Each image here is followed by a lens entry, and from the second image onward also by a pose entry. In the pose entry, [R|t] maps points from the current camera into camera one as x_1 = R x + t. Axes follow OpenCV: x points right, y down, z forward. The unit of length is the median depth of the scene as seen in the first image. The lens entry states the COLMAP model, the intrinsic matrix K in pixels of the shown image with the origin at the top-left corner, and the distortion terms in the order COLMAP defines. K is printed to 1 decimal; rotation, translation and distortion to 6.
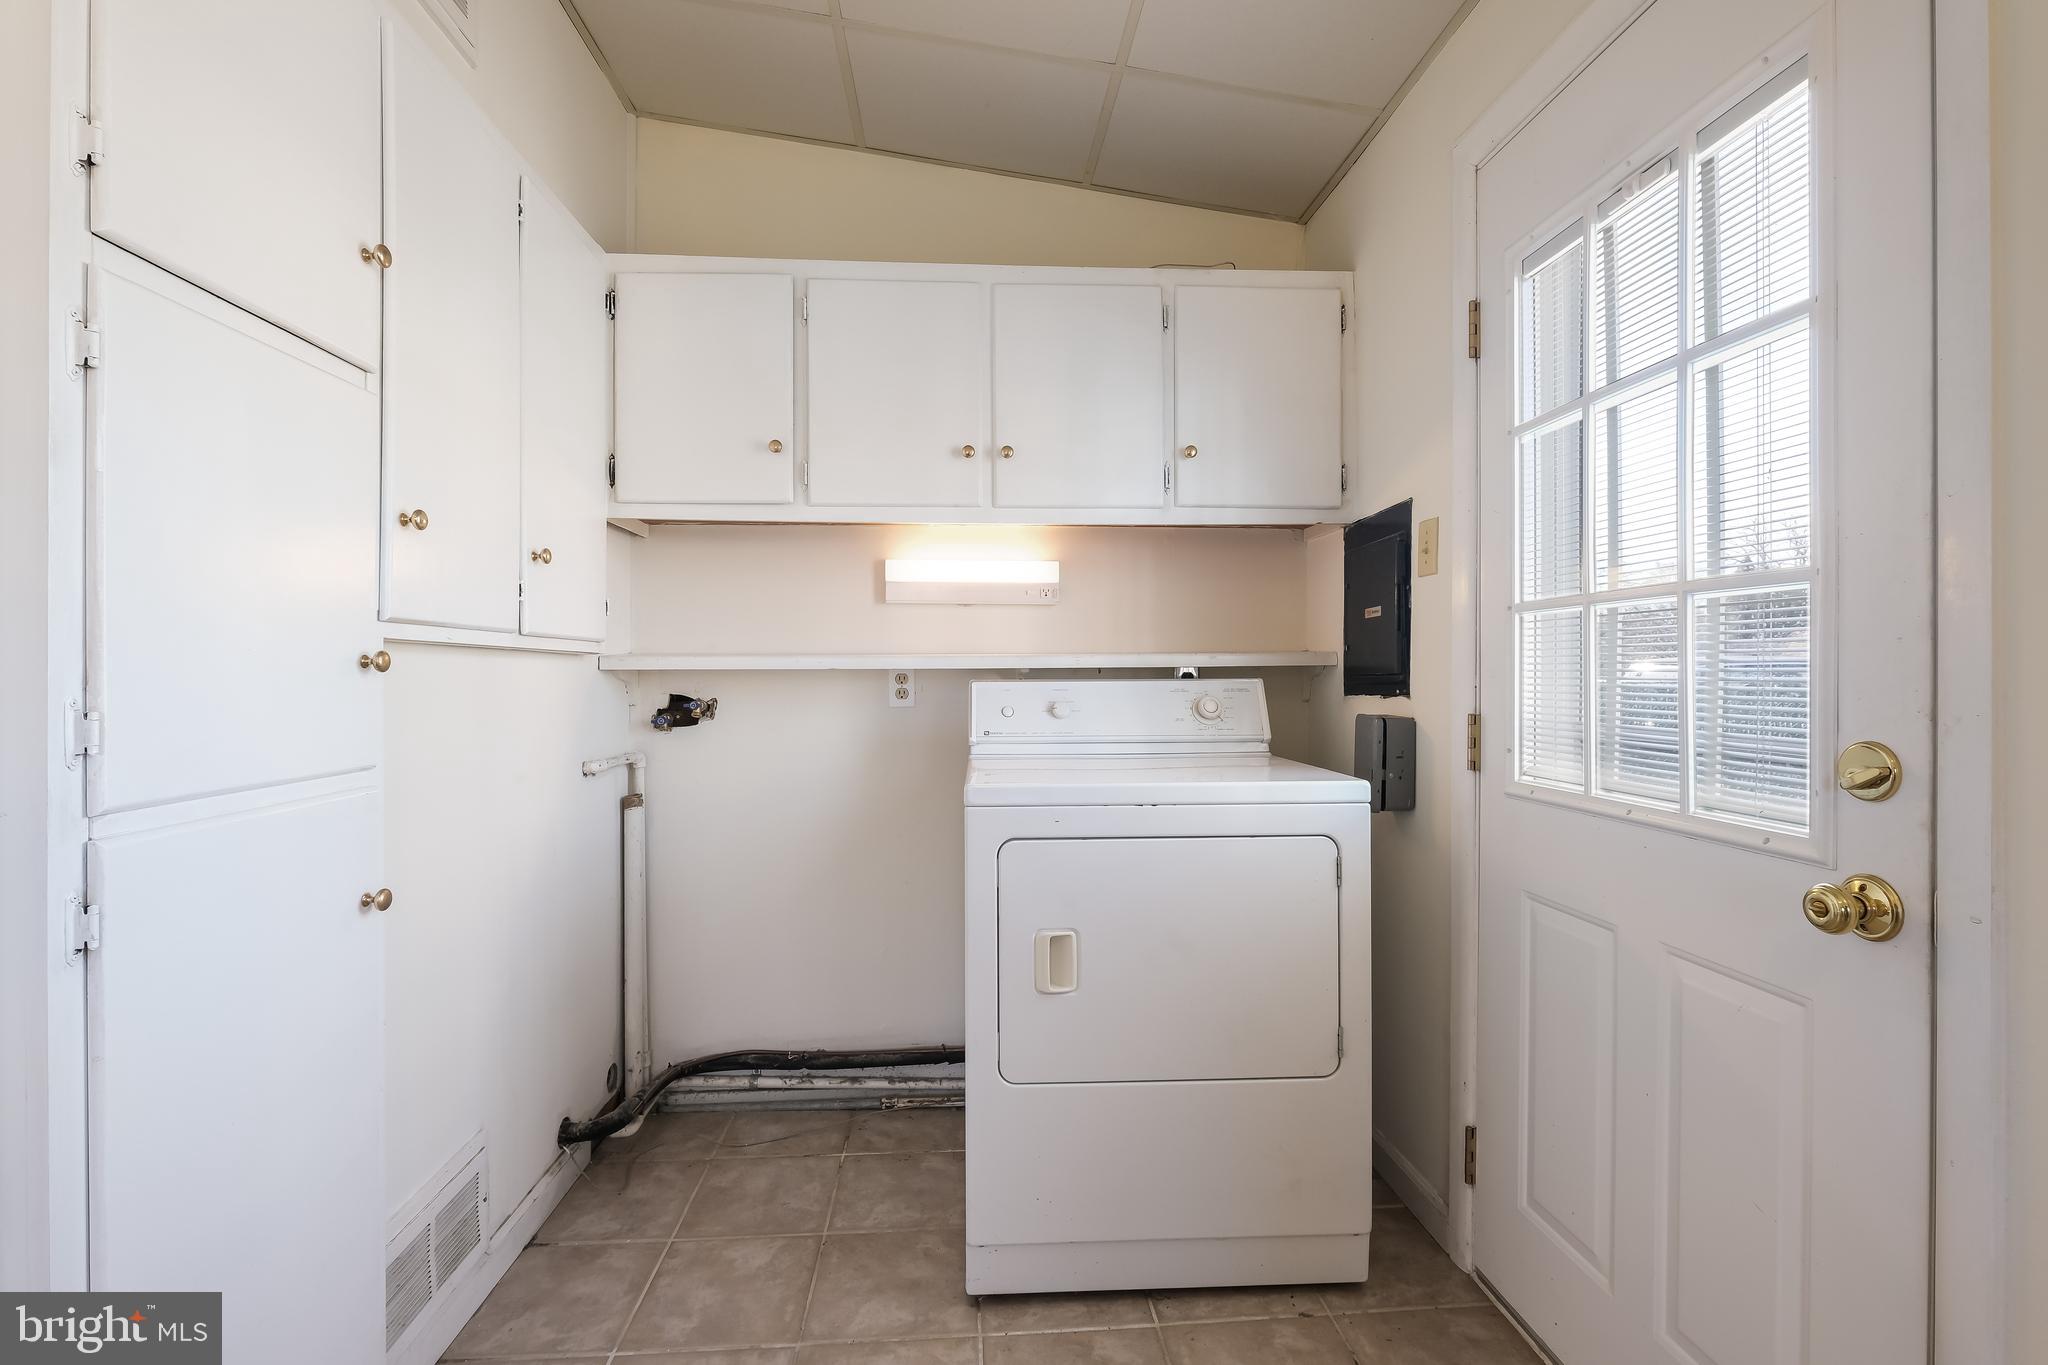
lens RADIAL K [[891.1, 0, 1011.8], [0, 891.1, 676.2], [0, 0, 1]] dist [0.001676, -0.000031]
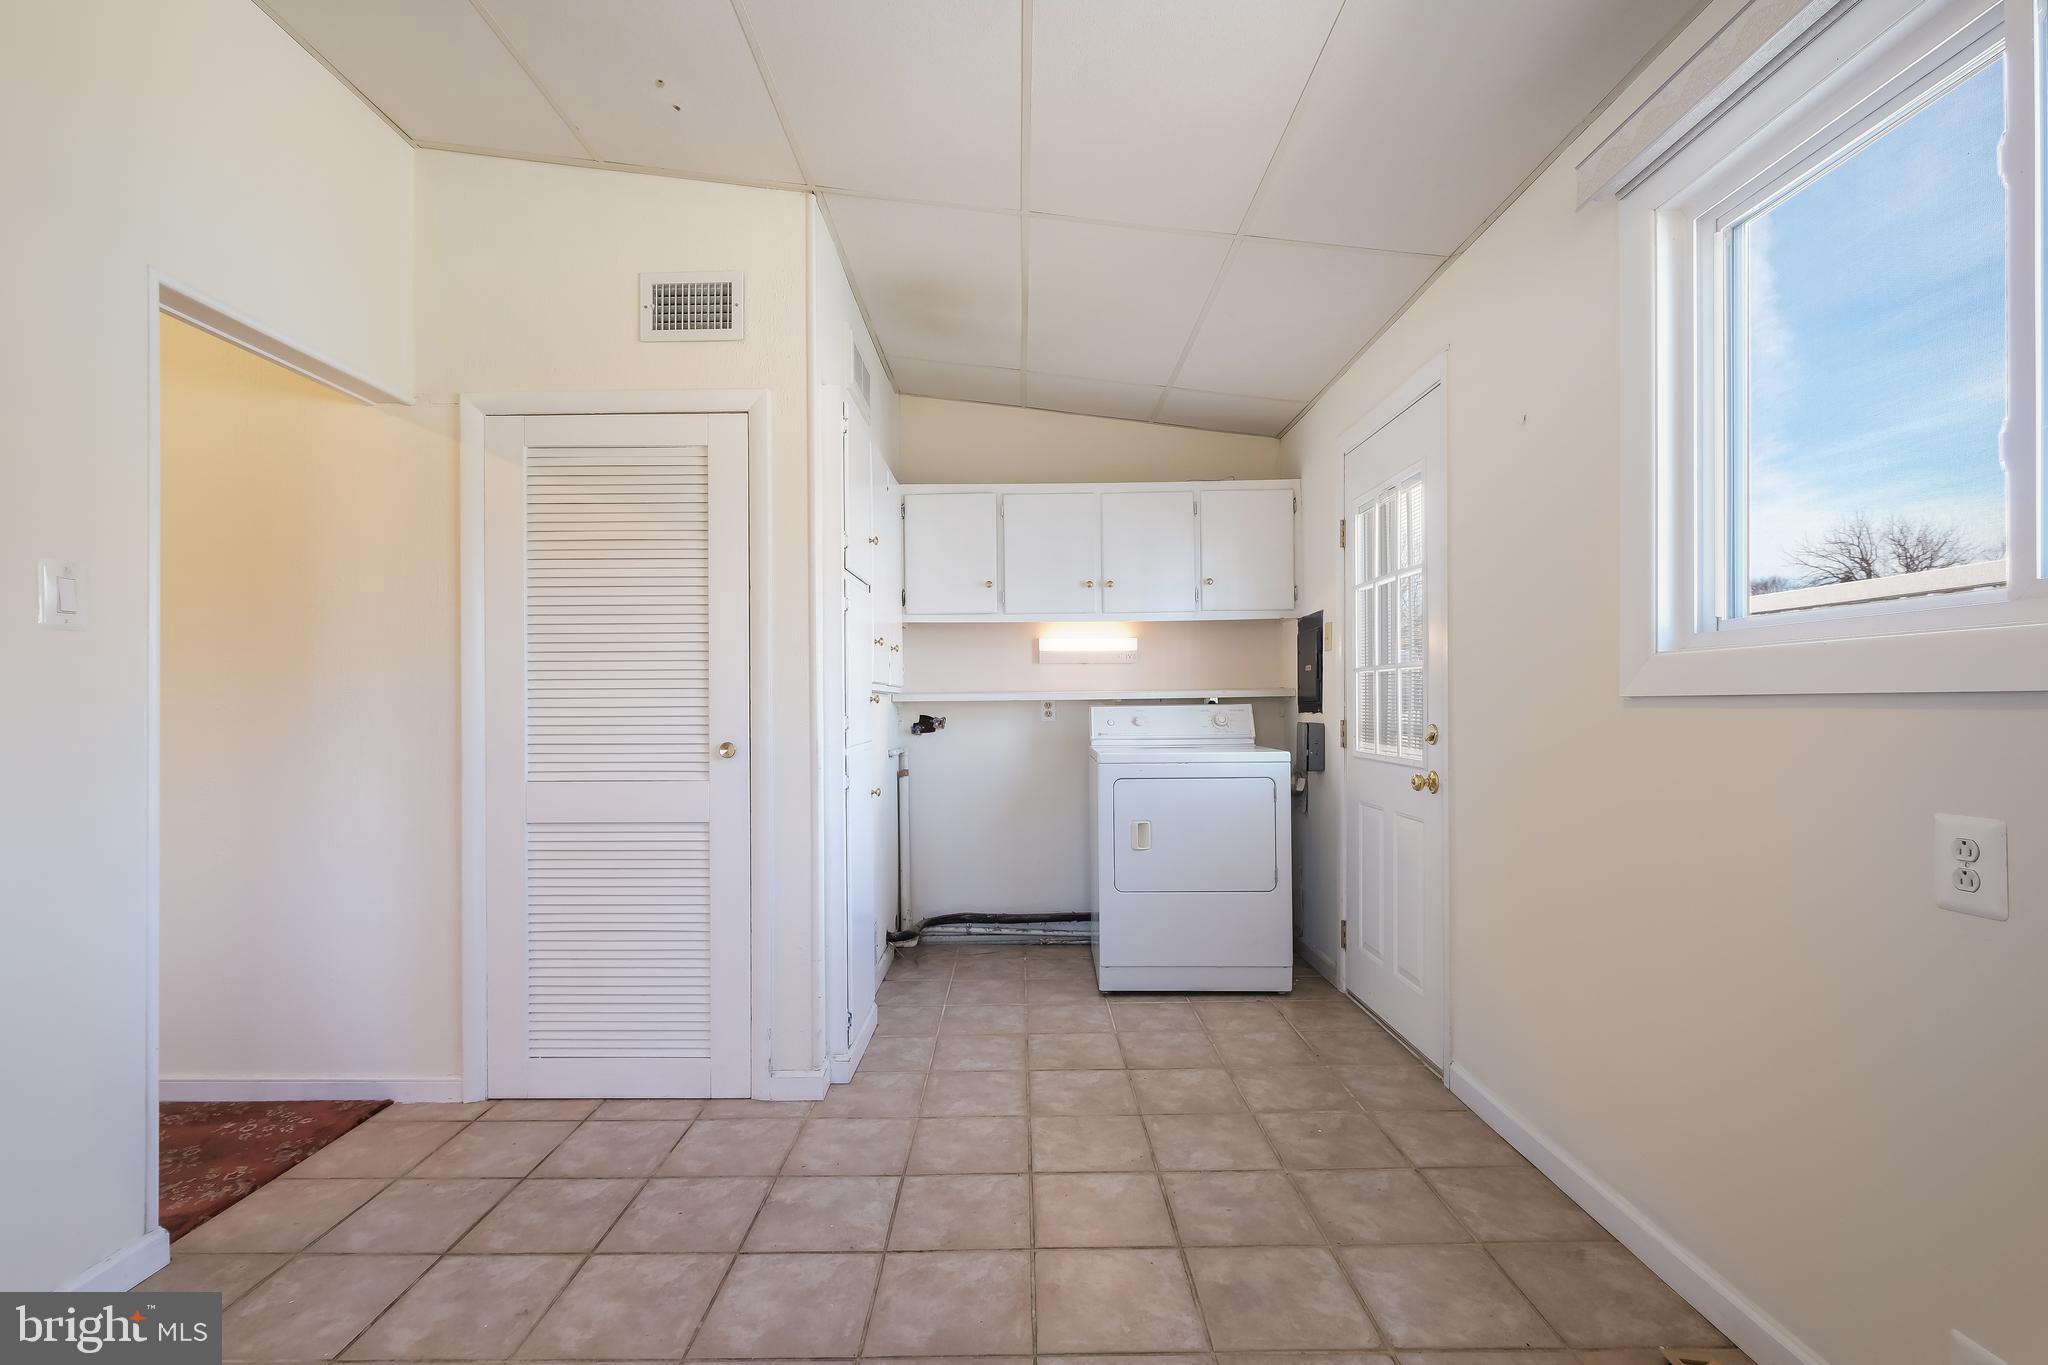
lens RADIAL K [[900.4, 0, 1005.4], [0, 900.4, 704.1], [0, 0, 1]] dist [0.004354, 0.000093]
pose [[0.997110, -0.007145, -0.075641, -0.082579], [0.007036, 0.999974, -0.001707, 0.002952], [0.075651, 0.001170, 0.997134, -0.897597]]
